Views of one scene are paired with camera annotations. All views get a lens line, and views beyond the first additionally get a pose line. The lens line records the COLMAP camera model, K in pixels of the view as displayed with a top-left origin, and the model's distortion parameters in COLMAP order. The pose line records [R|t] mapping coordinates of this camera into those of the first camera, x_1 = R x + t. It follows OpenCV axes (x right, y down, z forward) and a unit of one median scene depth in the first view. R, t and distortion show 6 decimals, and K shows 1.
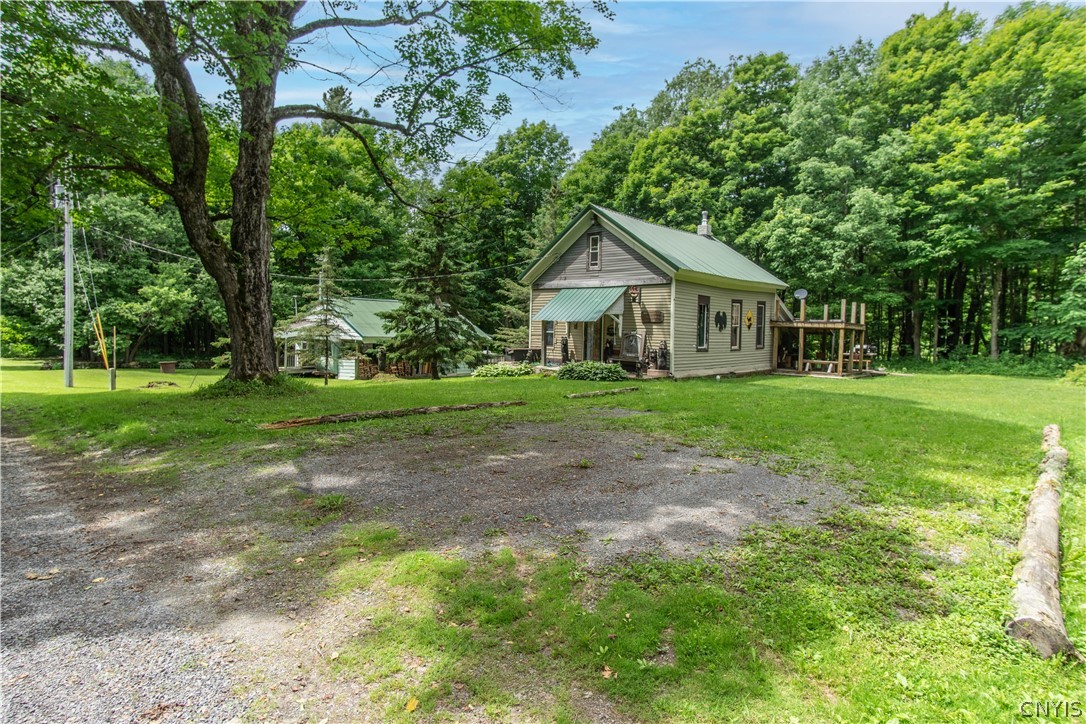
lens RADIAL K [[579.7, 0, 544.2], [0, 579.7, 346.9], [0, 0, 1]] dist [0.002214, 0.000246]
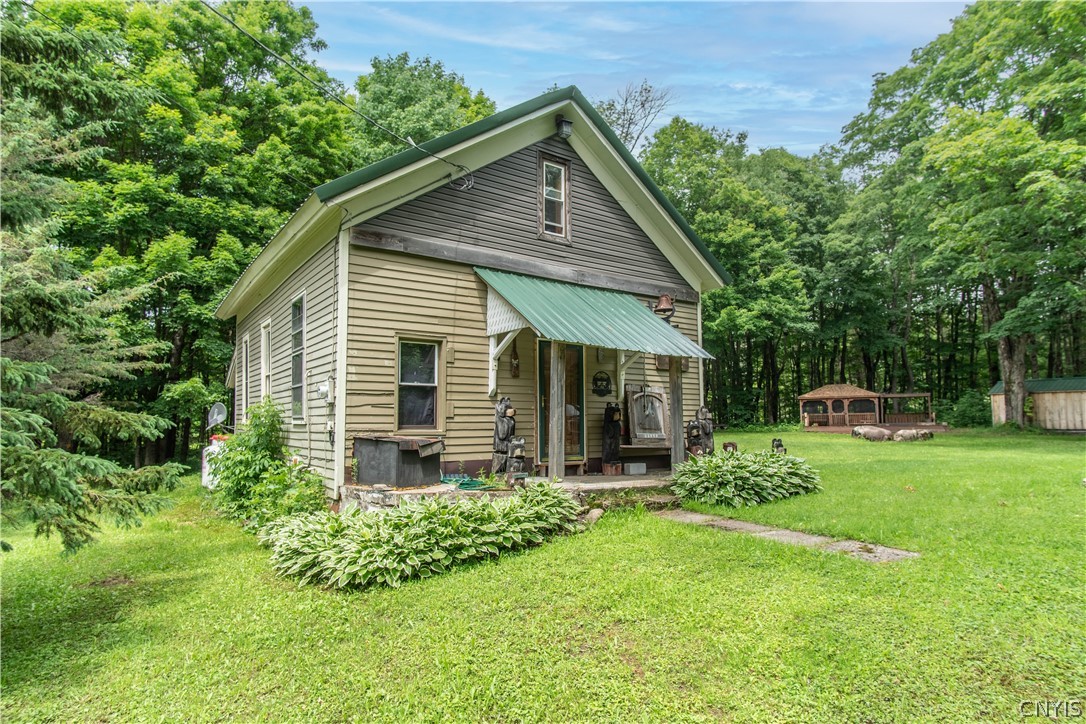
lens RADIAL K [[586.0, 0, 541.6], [0, 586.0, 372.1], [0, 0, 1]] dist [0.002489, 0.000221]
pose [[0.195113, 0.065897, 0.978564, -0.274589], [0.040480, 0.996349, -0.075166, -0.004246], [-0.979945, 0.054278, 0.191733, 0.776064]]
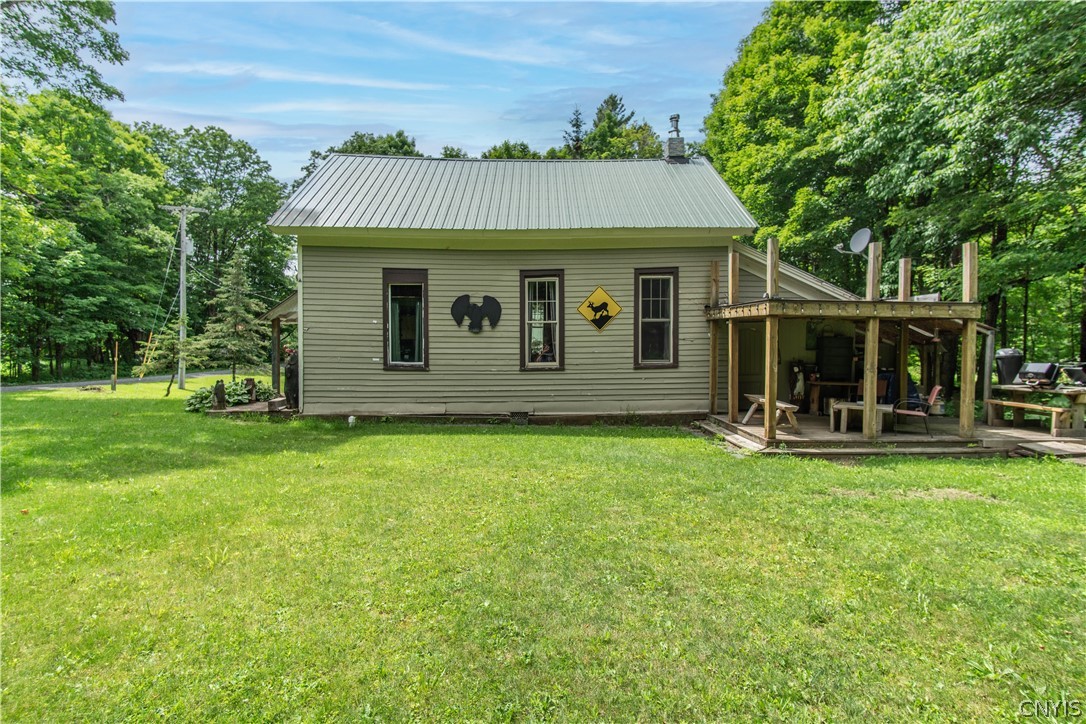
lens RADIAL K [[582.1, 0, 543.0], [0, 582.1, 362.0], [0, 0, 1]] dist [0.000754, 0.001198]
pose [[0.701880, 0.004641, -0.712280, 0.609838], [-0.008742, 0.999960, -0.002098, -0.000126], [0.712241, 0.007700, 0.701892, 0.566995]]
